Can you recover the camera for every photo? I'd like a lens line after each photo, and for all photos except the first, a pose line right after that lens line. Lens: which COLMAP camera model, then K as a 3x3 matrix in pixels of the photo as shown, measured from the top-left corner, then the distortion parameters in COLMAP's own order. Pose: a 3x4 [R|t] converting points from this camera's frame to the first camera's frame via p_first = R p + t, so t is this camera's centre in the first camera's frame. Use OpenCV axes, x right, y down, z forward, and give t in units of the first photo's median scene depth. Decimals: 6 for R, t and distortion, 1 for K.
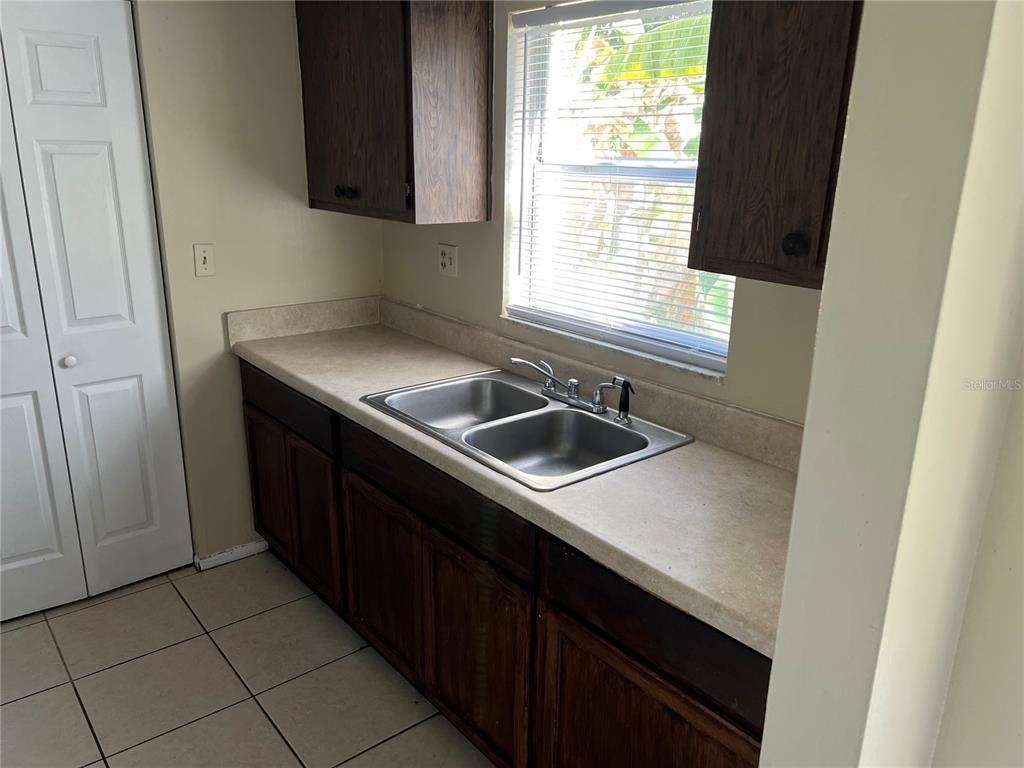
lens RADIAL K [[766.0, 0, 512.0], [0, 766.0, 384.0], [0, 0, 1]] dist [0.097982, -0.132608]
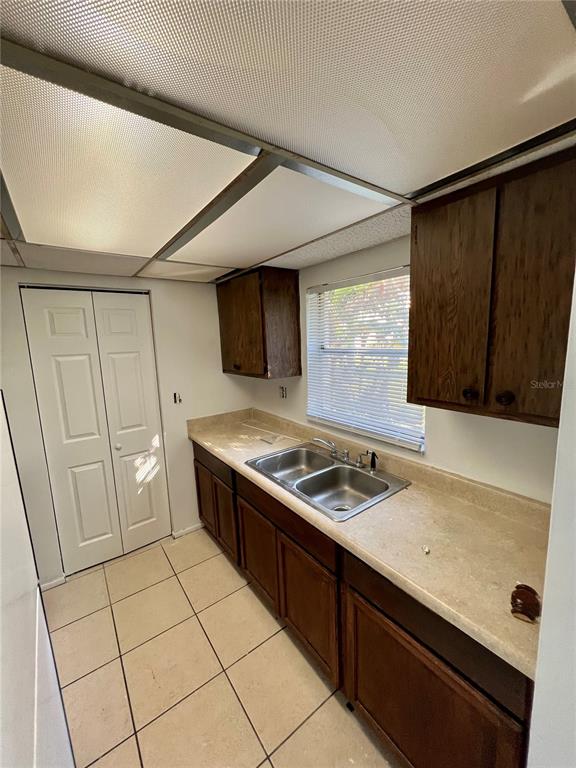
lens RADIAL K [[309.5, 0, 288.0], [0, 309.5, 384.0], [0, 0, 1]] dist [0.001690, 0.000114]
pose [[0.997131, -0.048207, -0.058353, -0.018787], [0.039143, 0.988277, -0.147565, -0.066770], [0.064783, 0.144858, 0.987329, 0.138730]]
